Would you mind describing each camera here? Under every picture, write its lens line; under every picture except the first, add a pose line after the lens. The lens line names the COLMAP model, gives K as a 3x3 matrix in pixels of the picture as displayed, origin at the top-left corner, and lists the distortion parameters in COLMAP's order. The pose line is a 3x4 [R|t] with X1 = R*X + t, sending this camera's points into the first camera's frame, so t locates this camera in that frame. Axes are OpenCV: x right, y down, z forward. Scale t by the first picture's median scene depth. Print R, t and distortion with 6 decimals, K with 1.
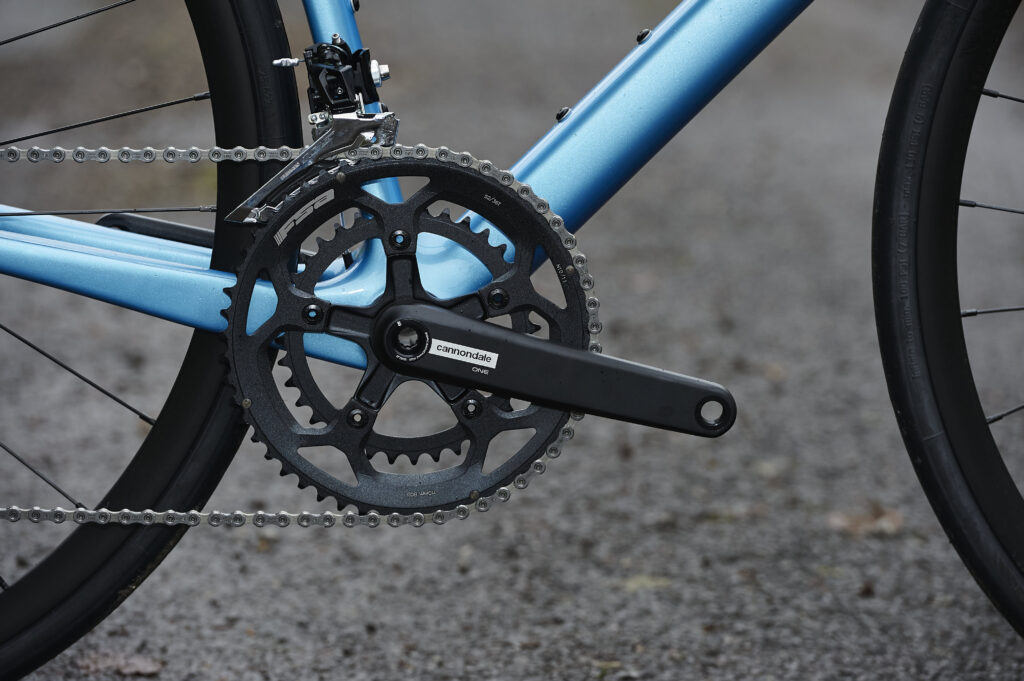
lens RADIAL K [[5670.6, 0, 512.8], [0, 5670.6, 340.5], [0, 0, 1]] dist [-0.747089, 0.000000]
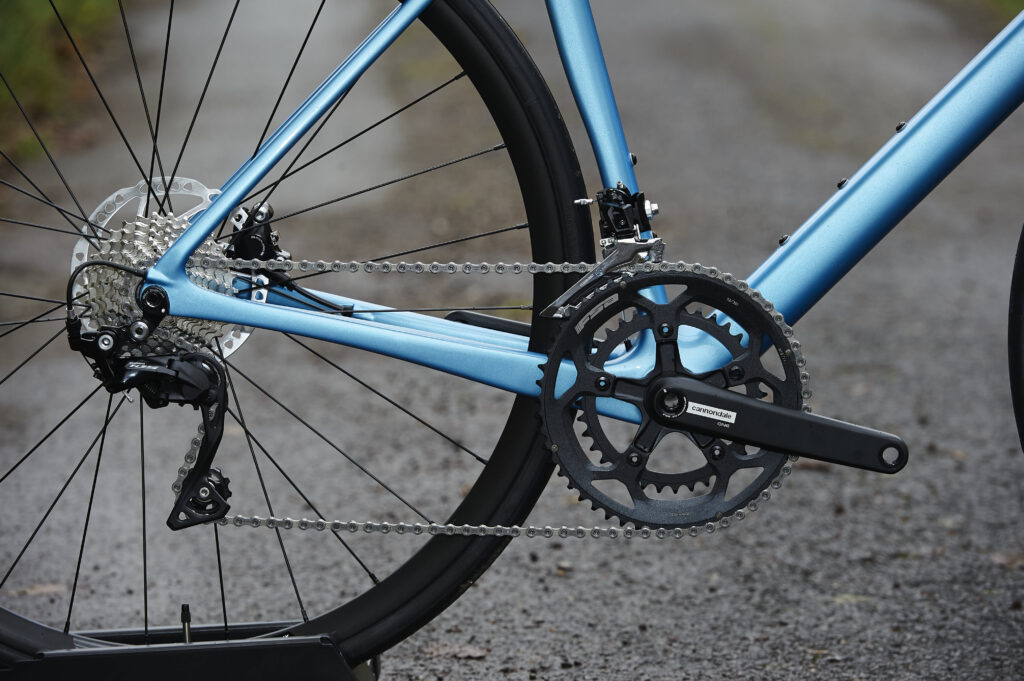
lens RADIAL K [[5560.5, 0, 514.7], [0, 5560.5, 340.5], [0, 0, 1]] dist [-0.470867, 0.000000]
pose [[0.998914, 0.001705, -0.046567, 0.005870], [-0.003123, 0.999533, -0.030390, 0.023684], [0.046494, 0.030503, 0.998453, -0.324277]]
